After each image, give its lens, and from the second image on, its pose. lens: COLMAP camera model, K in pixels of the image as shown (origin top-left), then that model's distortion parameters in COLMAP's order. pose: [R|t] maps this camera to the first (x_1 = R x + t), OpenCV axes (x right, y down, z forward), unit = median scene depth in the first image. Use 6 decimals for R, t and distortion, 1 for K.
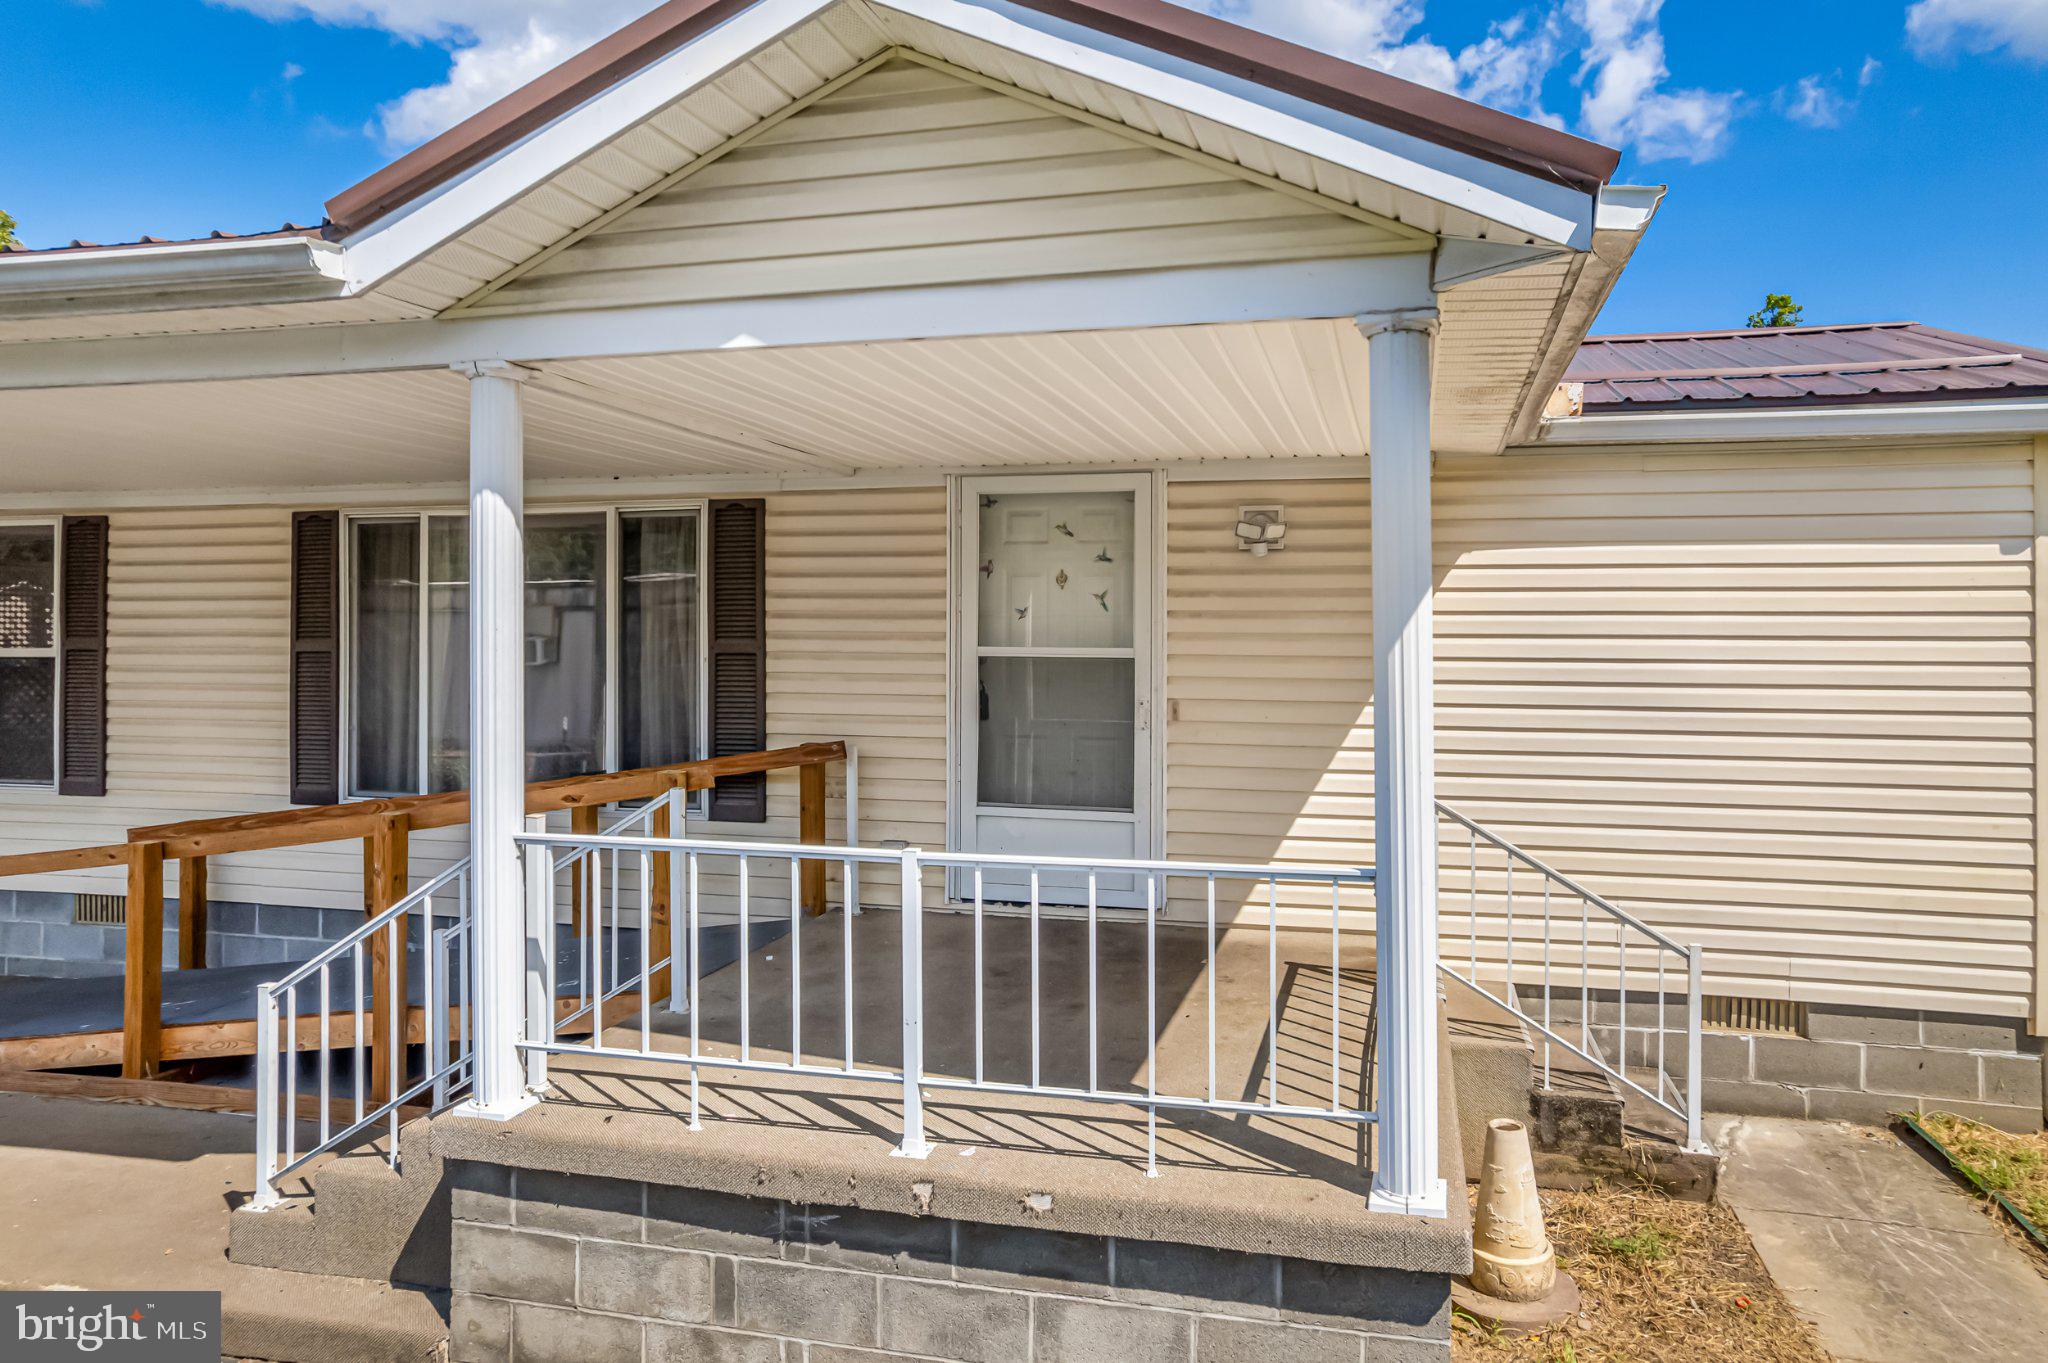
lens RADIAL K [[1329.1, 0, 1153.9], [0, 1329.1, 654.2], [0, 0, 1]] dist [-0.002612, 0.038650]
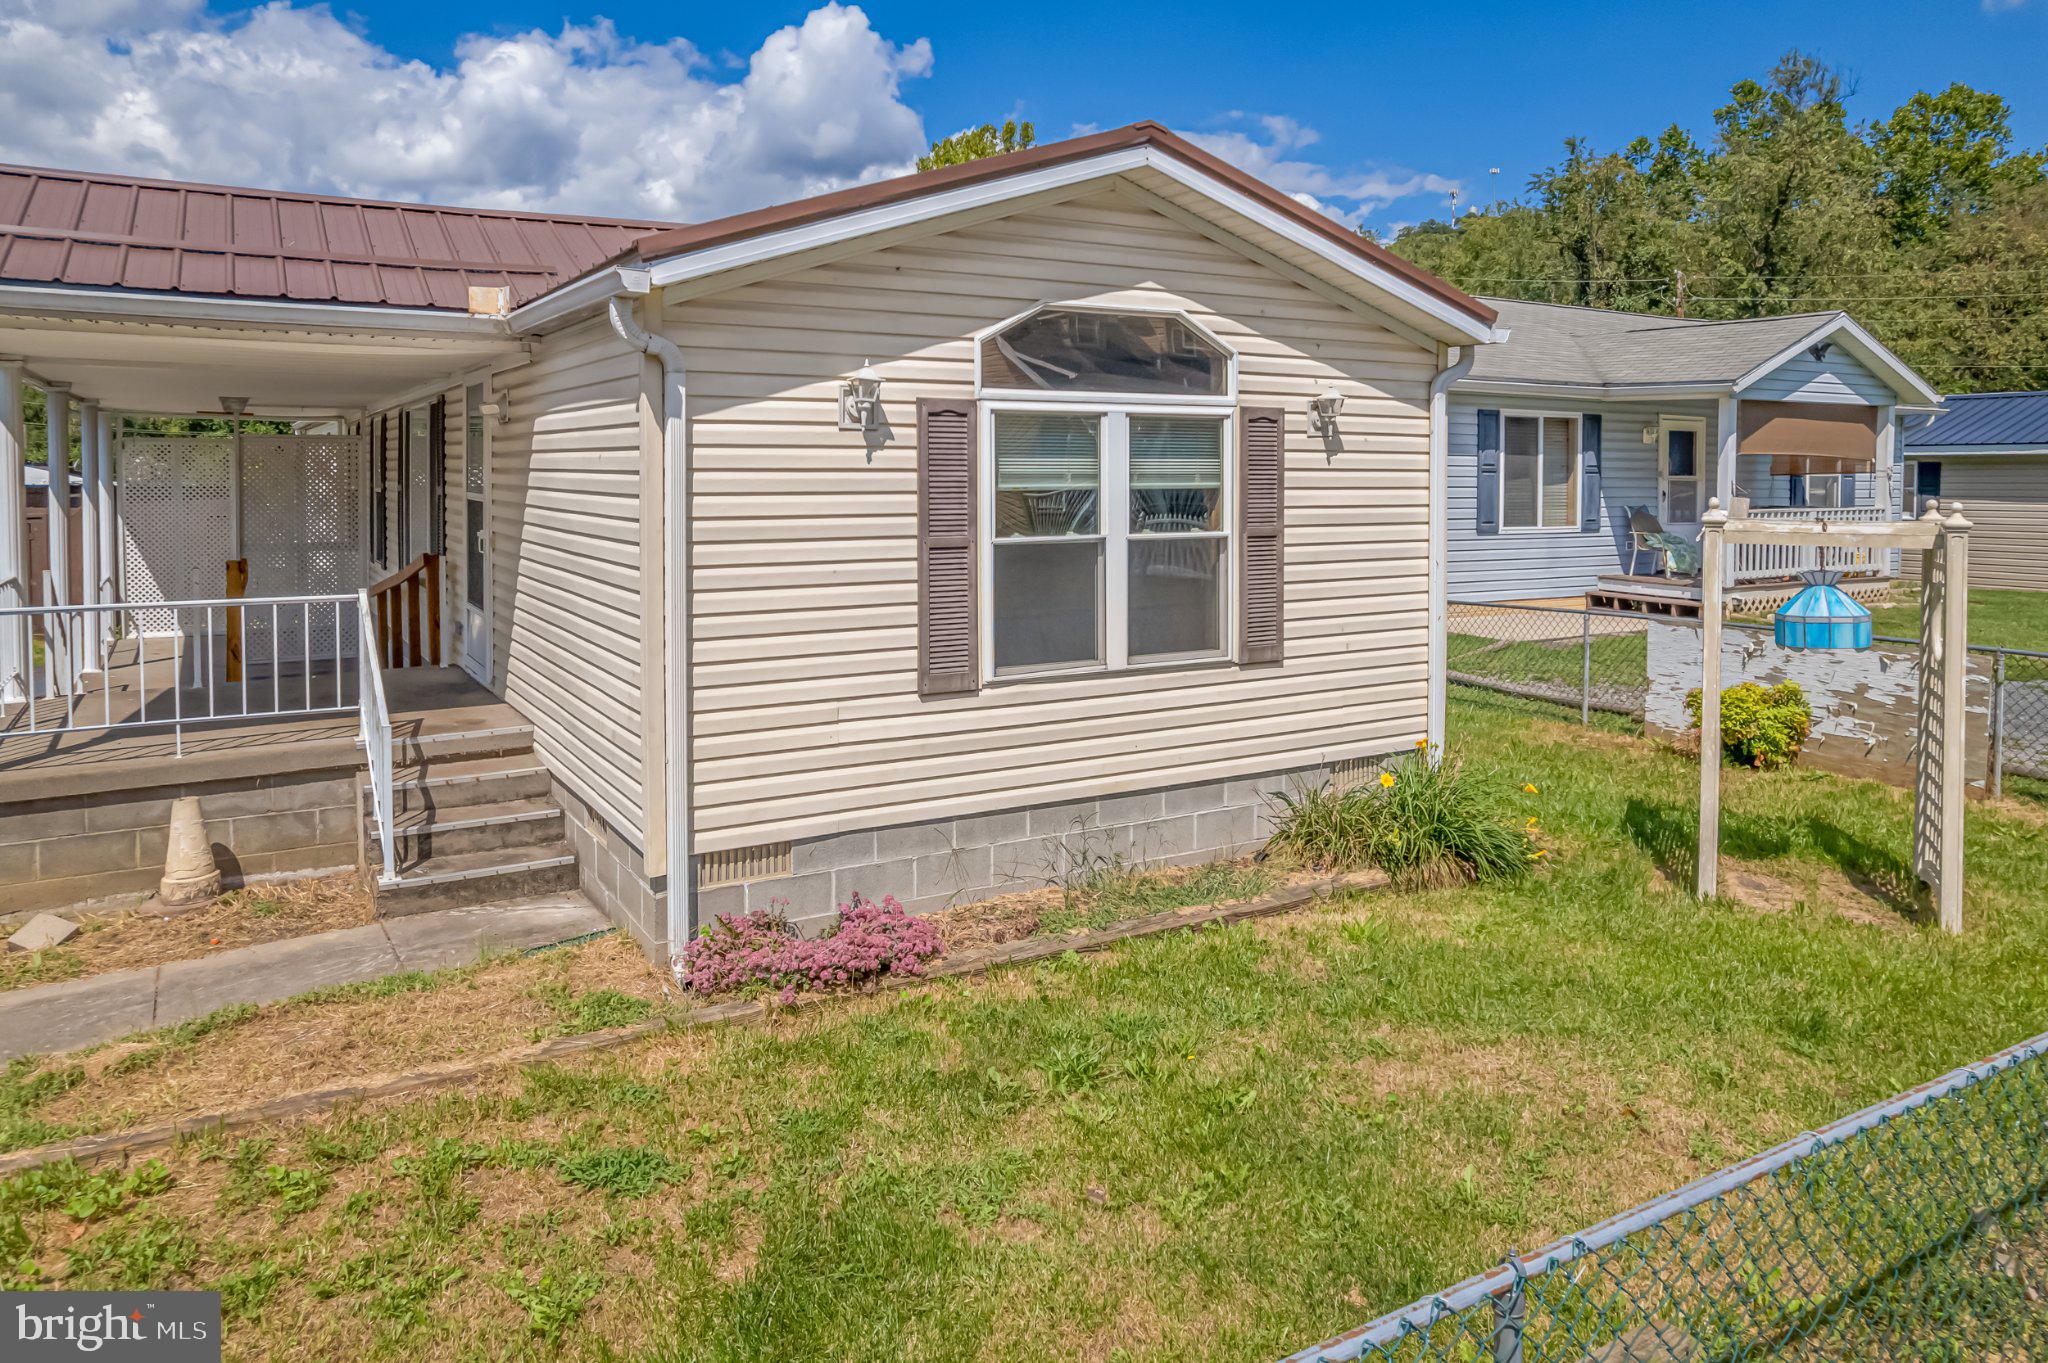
lens RADIAL K [[1376.4, 0, 988.8], [0, 1376.4, 596.8], [0, 0, 1]] dist [-0.082411, 0.053357]
pose [[0.702408, 0.066387, -0.708672, 1.319325], [-0.017412, 0.996946, 0.076134, -0.016025], [0.711562, -0.041138, 0.701418, 0.367238]]
